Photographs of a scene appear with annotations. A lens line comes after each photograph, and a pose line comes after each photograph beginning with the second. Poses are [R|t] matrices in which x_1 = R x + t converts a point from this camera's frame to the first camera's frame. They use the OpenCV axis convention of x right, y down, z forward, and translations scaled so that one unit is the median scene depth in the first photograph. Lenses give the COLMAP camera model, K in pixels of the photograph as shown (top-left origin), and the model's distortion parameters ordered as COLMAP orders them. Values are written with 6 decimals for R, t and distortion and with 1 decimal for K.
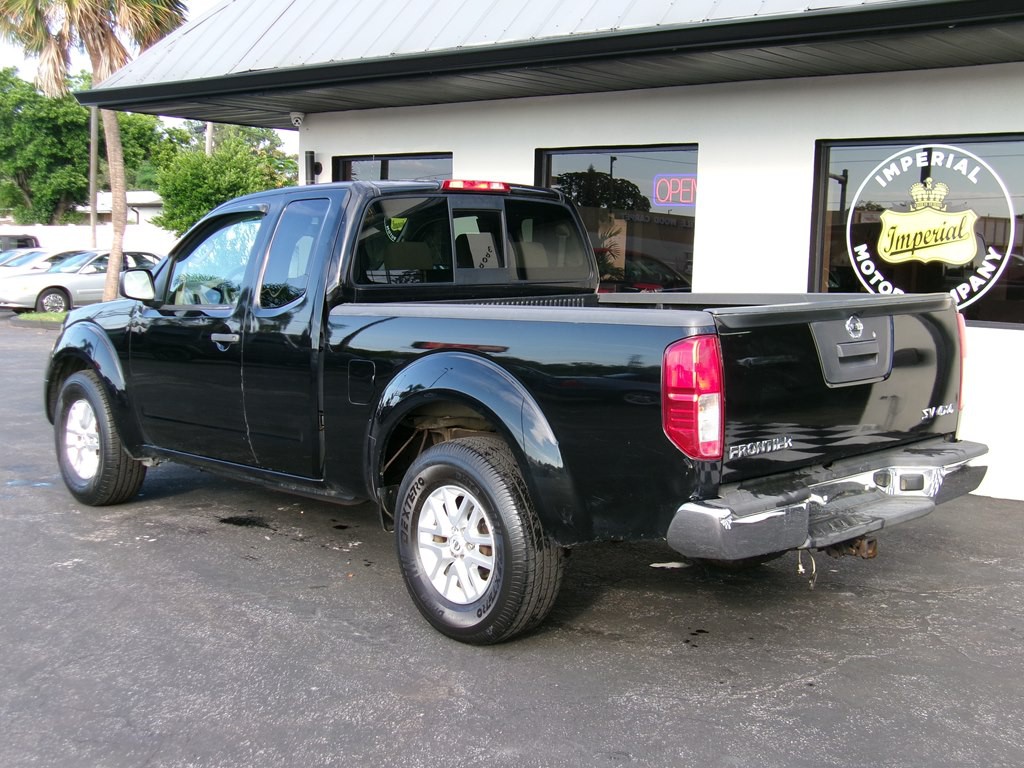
lens RADIAL K [[1260.7, 0, 515.1], [0, 1260.7, 385.3], [0, 0, 1]] dist [0.005515, -0.027048]
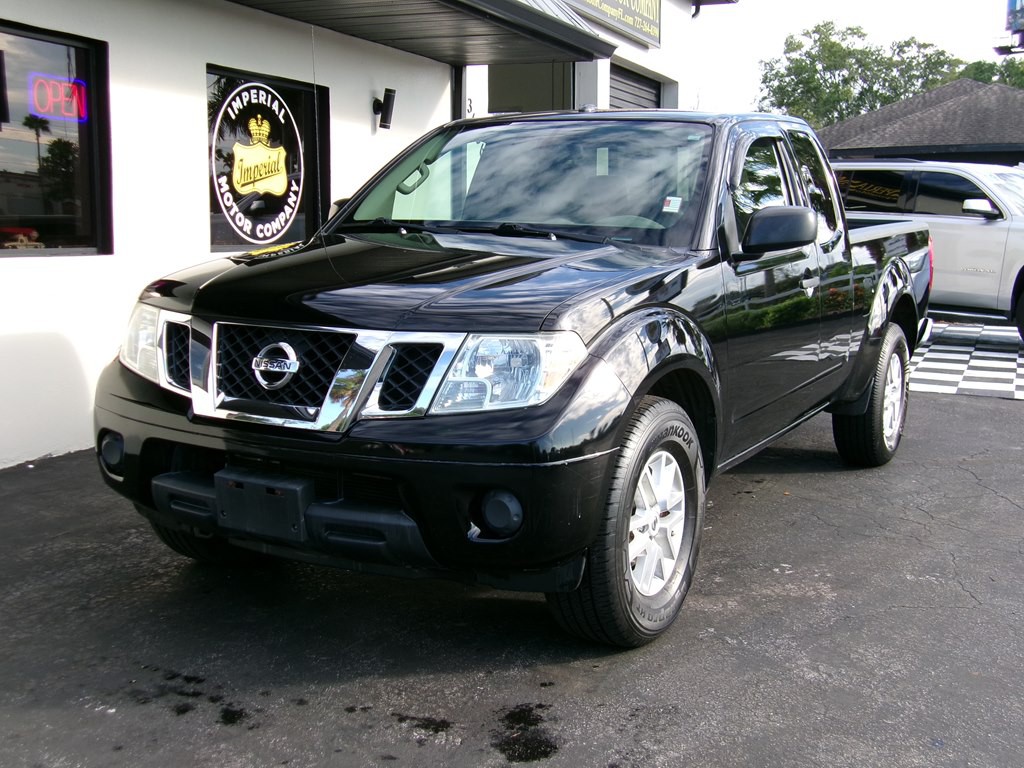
lens RADIAL K [[1260.7, 0, 515.1], [0, 1260.7, 385.3], [0, 0, 1]] dist [0.005515, -0.027048]
pose [[-0.309327, -0.145751, 0.939720, -0.809526], [0.093335, 0.978760, 0.182529, -0.118489], [-0.946364, 0.144170, -0.289153, 1.177064]]
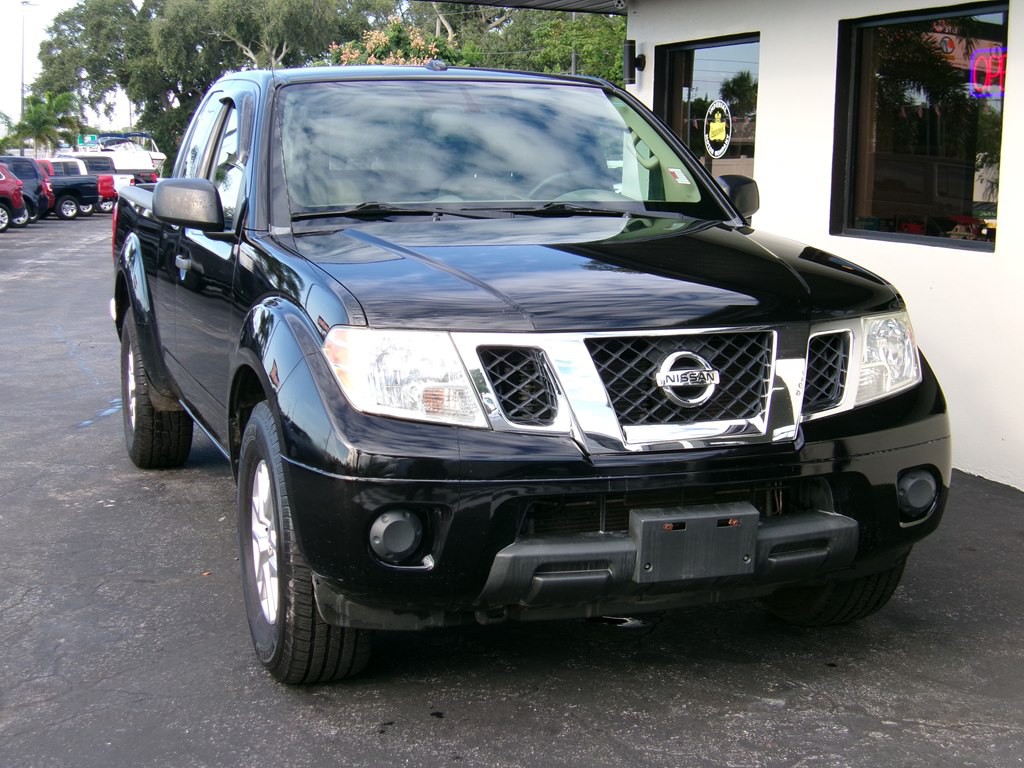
lens RADIAL K [[1584.9, 0, 512.0], [0, 1584.9, 384.0], [0, 0, 1]] dist [-0.077771, -0.160102]
pose [[0.866610, 0.065267, -0.494700, 0.385842], [-0.059078, 0.997856, 0.028157, -0.001150], [0.495477, 0.004825, 0.868608, 0.204623]]
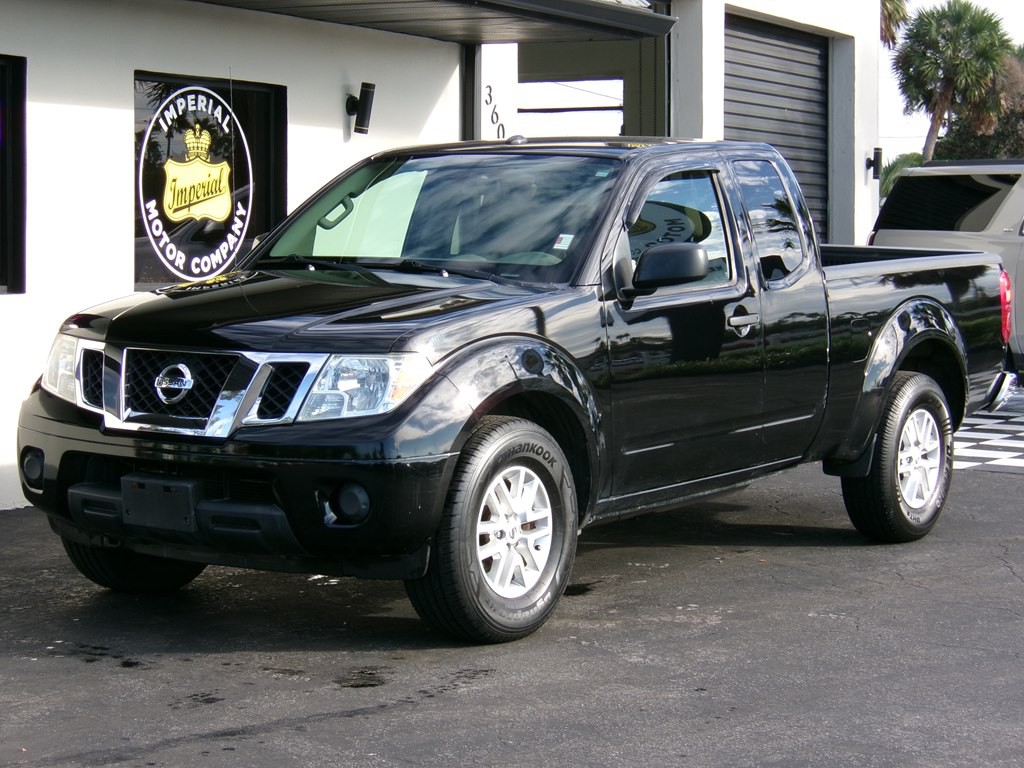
lens RADIAL K [[2453.0, 0, 512.0], [0, 2453.0, 384.0], [0, 0, 1]] dist [-0.109962, -0.356657]
pose [[-0.219780, -0.079844, 0.972277, -1.440153], [0.100192, 0.989527, 0.103909, -0.145357], [-0.970391, 0.120251, -0.209478, 1.206536]]
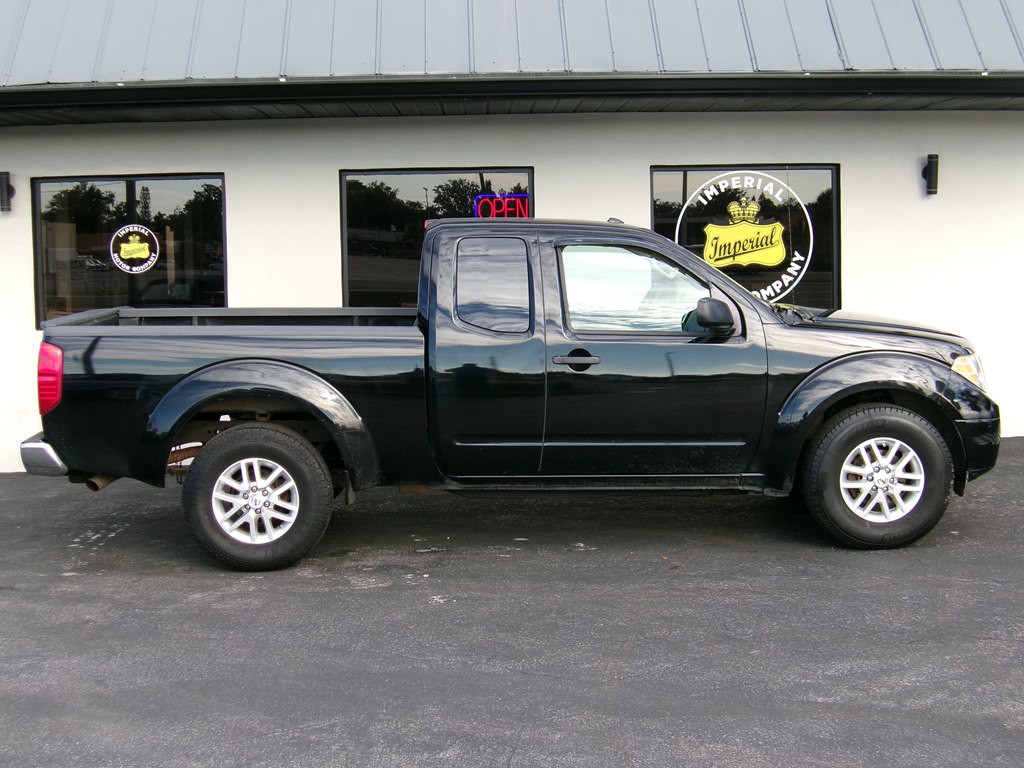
lens RADIAL K [[1593.4, 0, 512.0], [0, 1593.4, 384.0], [0, 0, 1]] dist [-0.107071, -0.040854]
pose [[0.740448, -0.096304, 0.665179, -0.923262], [0.111728, 0.993548, 0.019474, -0.039801], [-0.662762, 0.059900, 0.746430, -0.000393]]
